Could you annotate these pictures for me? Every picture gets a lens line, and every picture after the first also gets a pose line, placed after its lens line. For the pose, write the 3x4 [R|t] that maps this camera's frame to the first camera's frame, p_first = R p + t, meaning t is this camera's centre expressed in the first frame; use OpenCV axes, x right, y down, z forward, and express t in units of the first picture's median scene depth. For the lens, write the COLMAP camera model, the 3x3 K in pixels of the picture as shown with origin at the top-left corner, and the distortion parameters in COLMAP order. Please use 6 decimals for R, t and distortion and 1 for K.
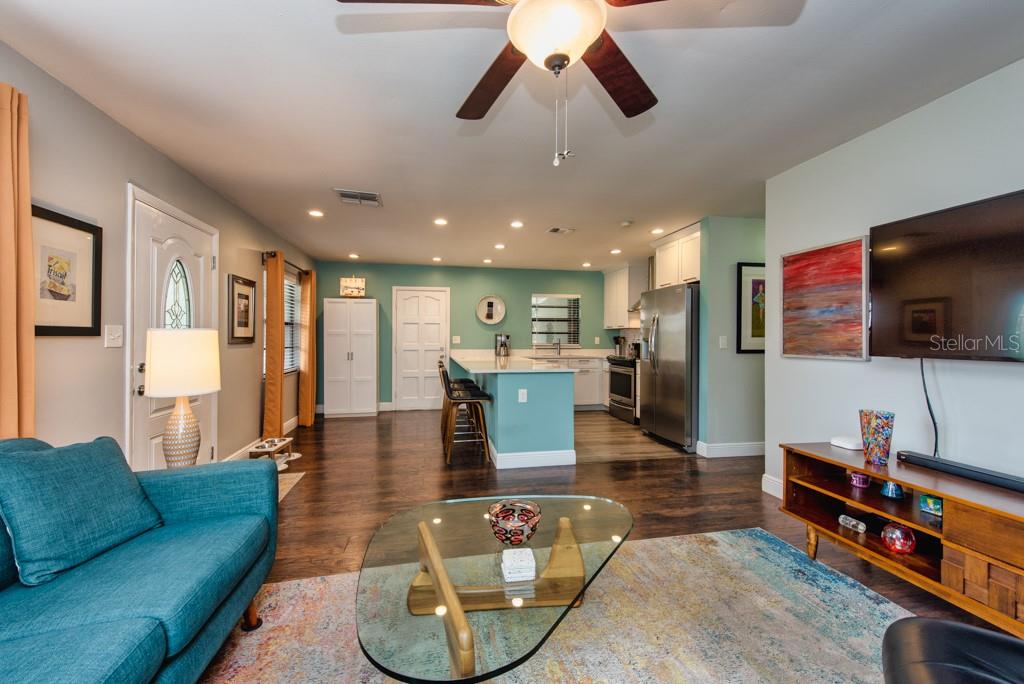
lens RADIAL K [[401.9, 0, 502.4], [0, 401.9, 341.4], [0, 0, 1]] dist [0.016032, -0.003881]
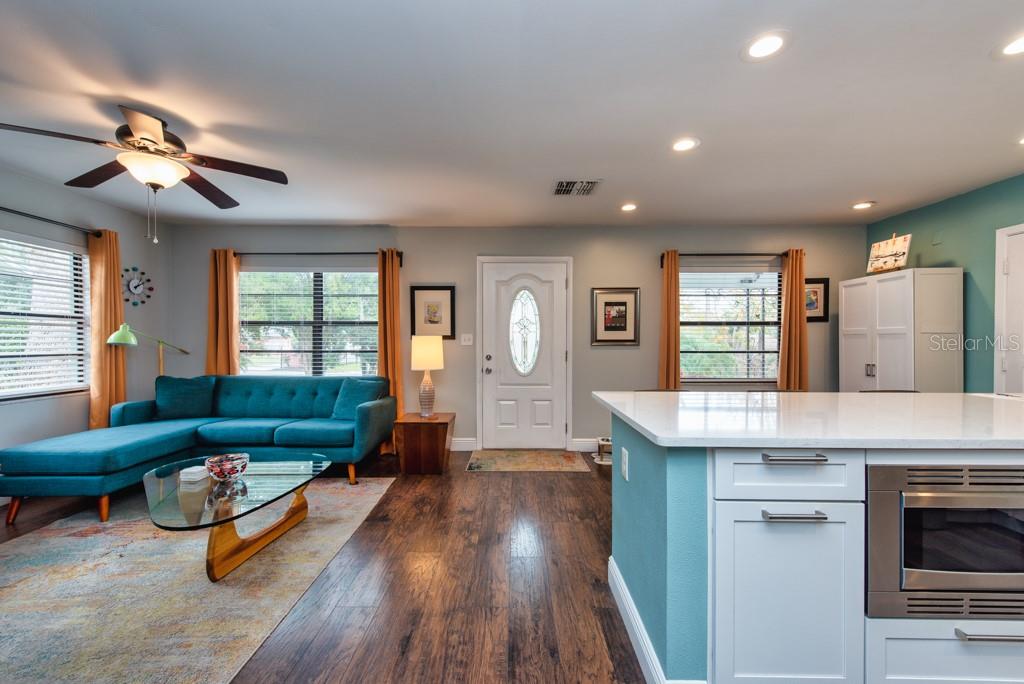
lens RADIAL K [[401.9, 0, 510.5], [0, 401.9, 344.8], [0, 0, 1]] dist [0.016032, -0.003881]
pose [[-0.189280, 0.009242, -0.981880, 0.322500], [-0.008523, 0.999903, 0.011054, -0.003703], [0.981886, 0.010460, -0.189183, 0.573962]]
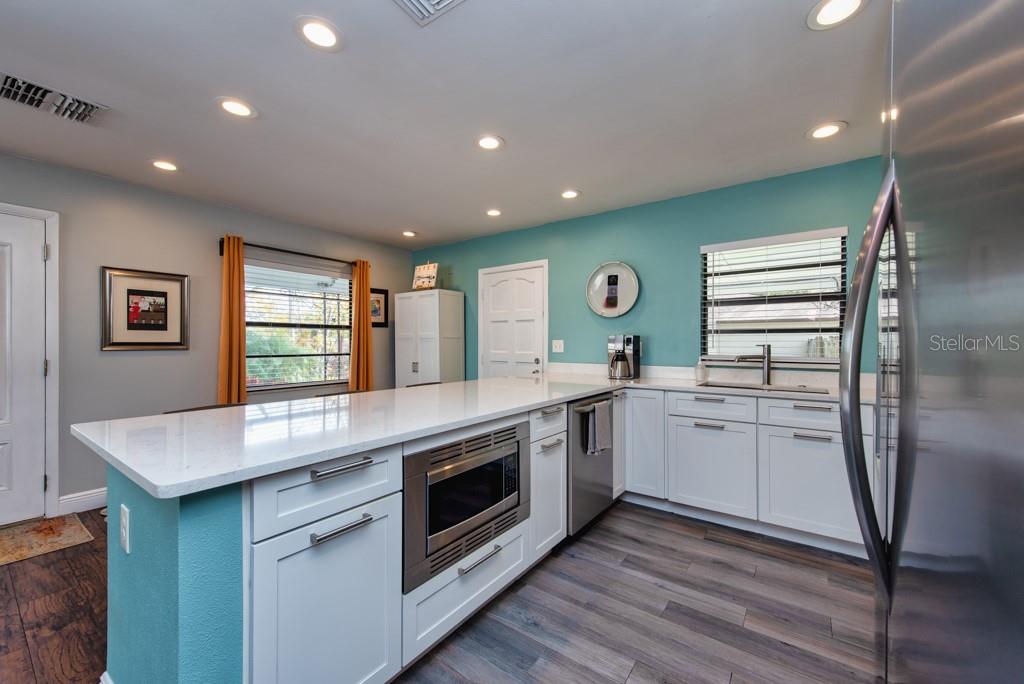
lens RADIAL K [[401.9, 0, 510.7], [0, 401.9, 344.5], [0, 0, 1]] dist [0.016032, -0.003881]
pose [[0.688052, 0.000749, -0.725661, 0.292447], [-0.005097, 0.999980, -0.003801, -0.004013], [0.725643, 0.006314, 0.688042, 0.600017]]
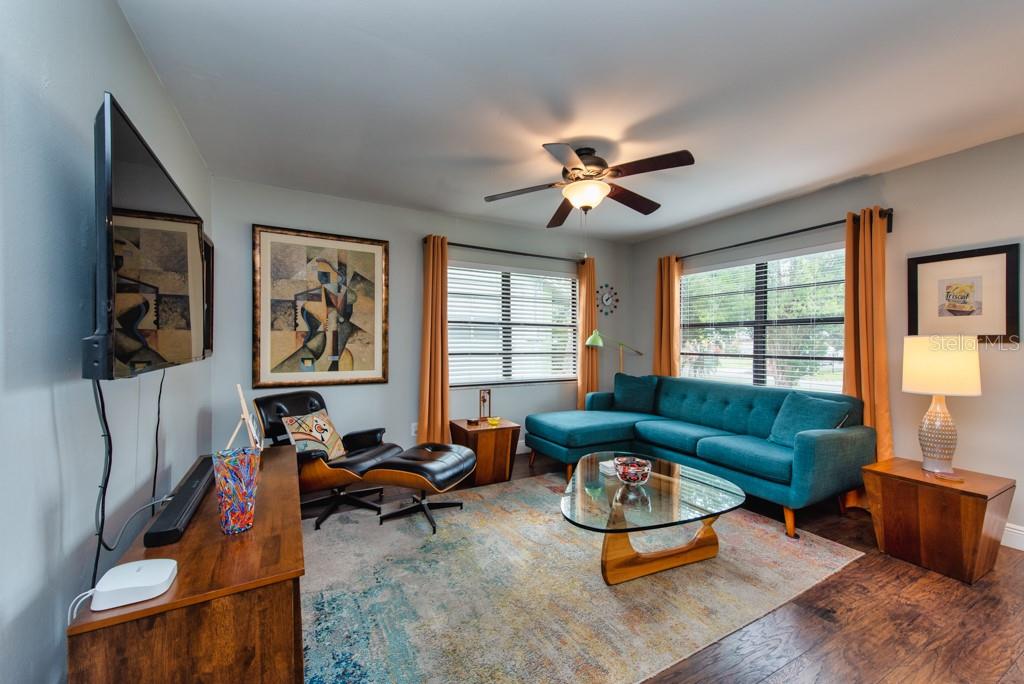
lens RADIAL K [[401.9, 0, 512.7], [0, 401.9, 343.3], [0, 0, 1]] dist [0.016032, -0.003881]
pose [[-0.950264, -0.004047, -0.311421, 0.225493], [-0.007511, 0.999923, 0.009923, -0.004157], [0.311356, 0.011769, -0.950220, 0.563186]]
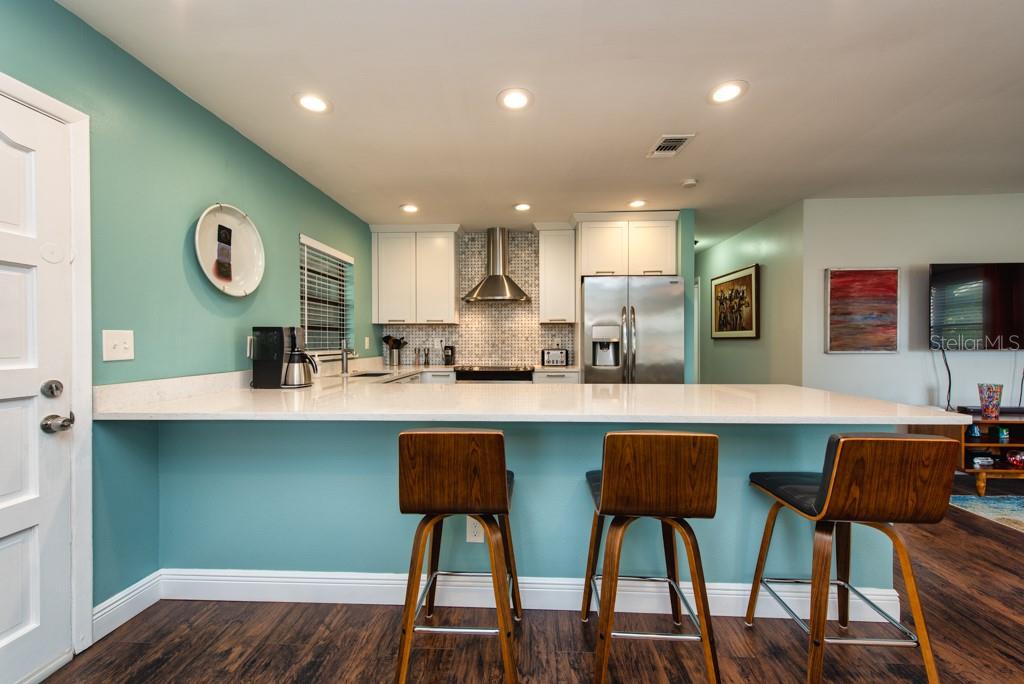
lens RADIAL K [[401.9, 0, 508.7], [0, 401.9, 345.1], [0, 0, 1]] dist [0.016032, -0.003881]
pose [[0.227171, -0.014686, 0.973744, -0.331871], [0.009458, 0.999872, 0.012874, -0.004984], [-0.973809, 0.006285, 0.227281, 0.784591]]
